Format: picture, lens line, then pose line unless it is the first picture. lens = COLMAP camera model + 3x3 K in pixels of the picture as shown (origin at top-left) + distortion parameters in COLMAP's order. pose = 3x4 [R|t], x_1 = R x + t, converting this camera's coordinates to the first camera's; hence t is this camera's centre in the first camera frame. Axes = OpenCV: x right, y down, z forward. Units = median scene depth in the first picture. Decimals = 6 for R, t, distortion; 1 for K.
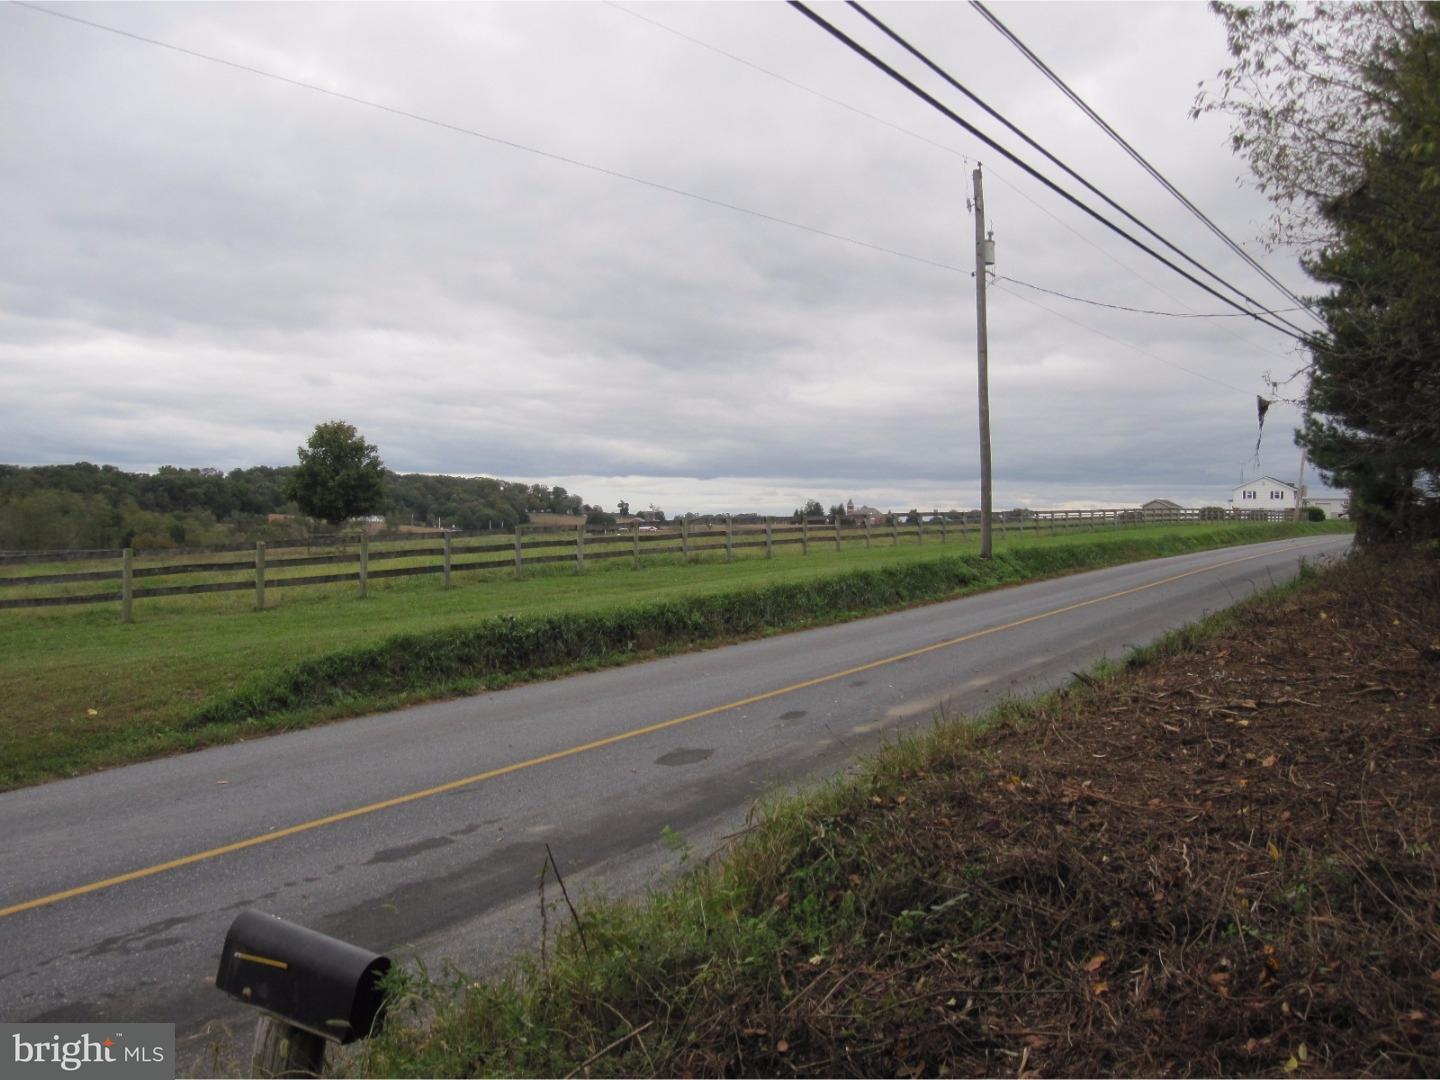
lens RADIAL K [[1427.7, 0, 720.0], [0, 1427.7, 540.0], [0, 0, 1]] dist [-0.058537, 0.006436]
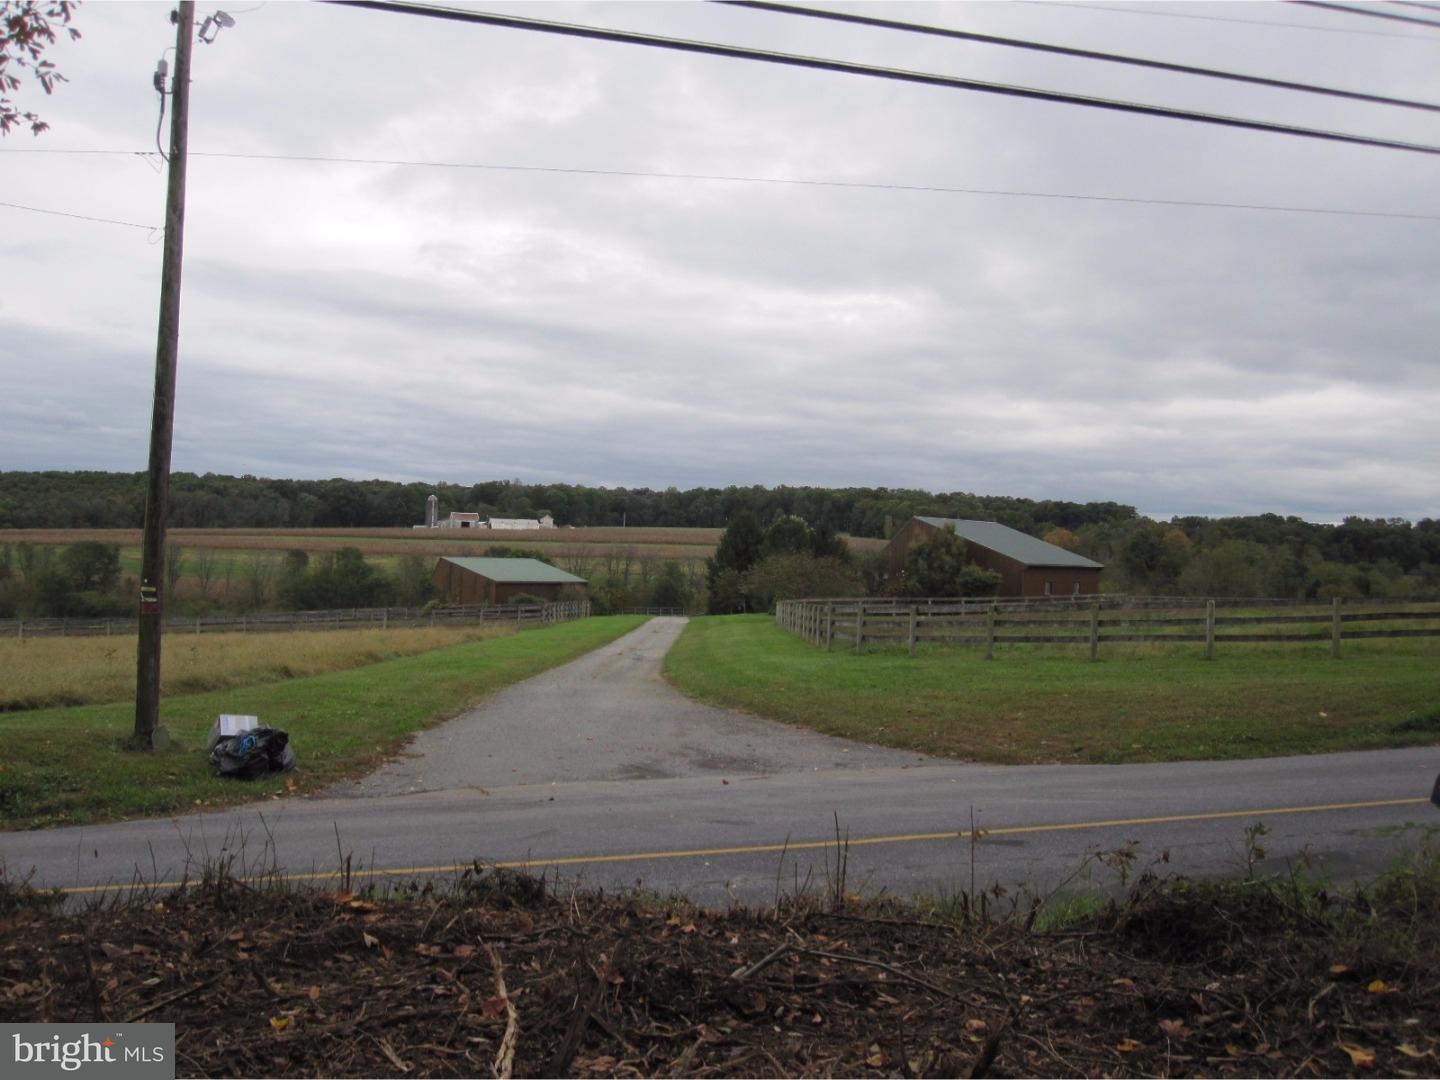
lens RADIAL K [[1427.7, 0, 720.0], [0, 1427.7, 540.0], [0, 0, 1]] dist [-0.058537, 0.006436]
pose [[0.701740, 0.000061, -0.712433, 0.065802], [-0.025455, 0.999364, -0.024987, 0.000695], [0.711978, 0.035670, 0.701295, -0.208218]]
